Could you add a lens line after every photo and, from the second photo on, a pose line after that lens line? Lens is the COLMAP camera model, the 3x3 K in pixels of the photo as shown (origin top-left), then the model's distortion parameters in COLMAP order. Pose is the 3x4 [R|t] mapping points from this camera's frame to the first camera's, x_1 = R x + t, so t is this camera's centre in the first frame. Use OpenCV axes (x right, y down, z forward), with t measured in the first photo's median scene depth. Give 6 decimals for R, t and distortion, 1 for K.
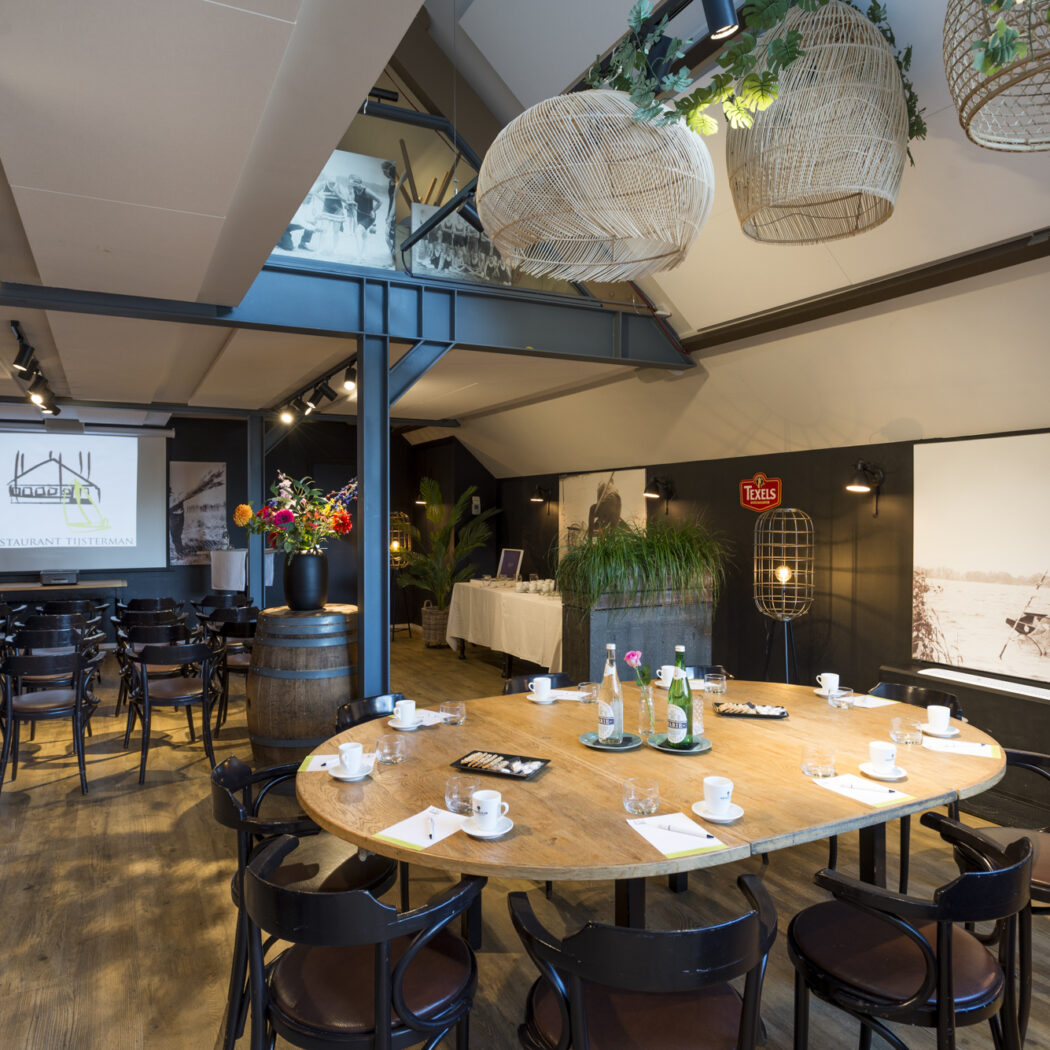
lens RADIAL K [[799.9, 0, 525.0], [0, 799.9, 525.0], [0, 0, 1]] dist [0.005099, 0.004234]
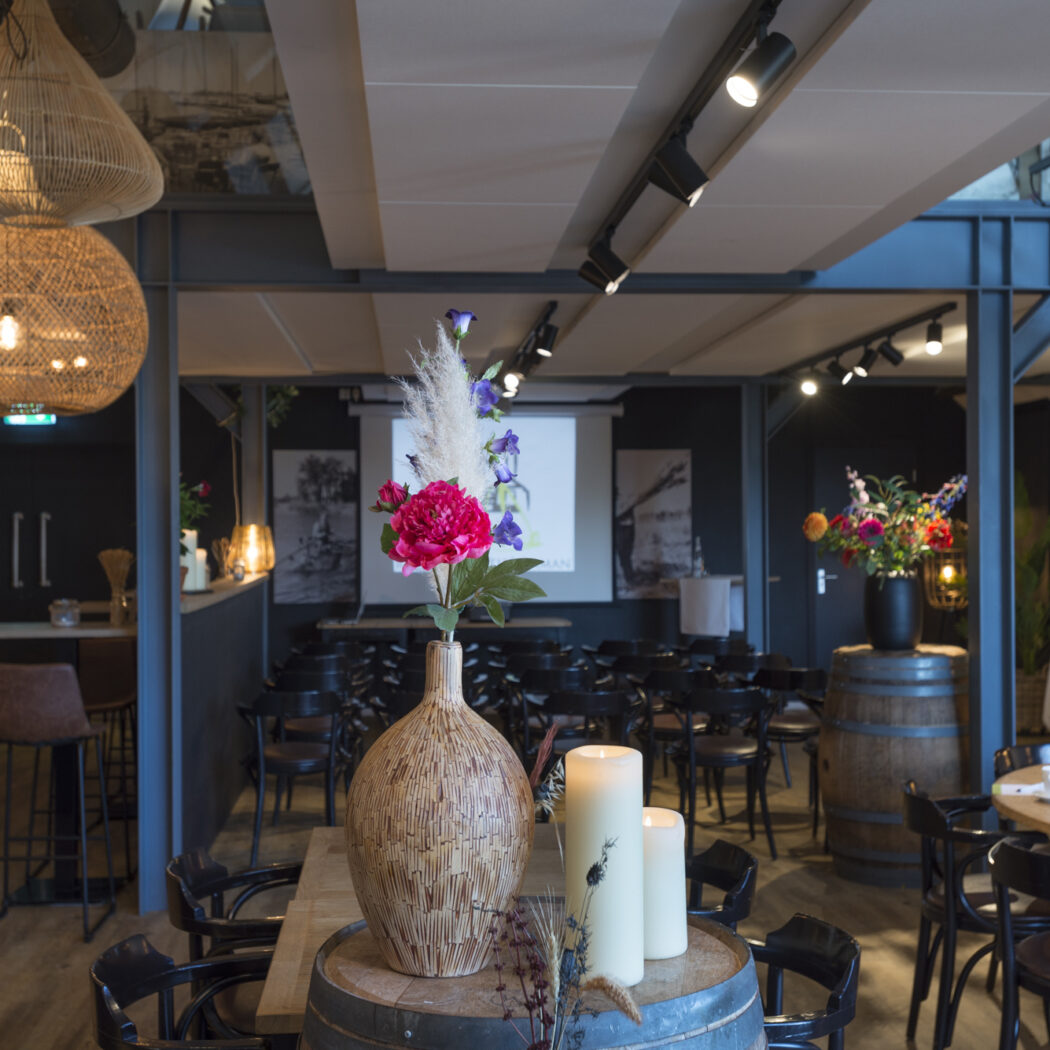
lens RADIAL K [[1452.9, 0, 525.0], [0, 1452.9, 525.0], [0, 0, 1]] dist [0.028577, -0.012996]
pose [[0.924579, -0.005106, -0.380956, -0.066830], [0.000304, 0.999920, -0.012664, 0.004040], [0.380991, 0.011593, 0.924506, -0.410281]]
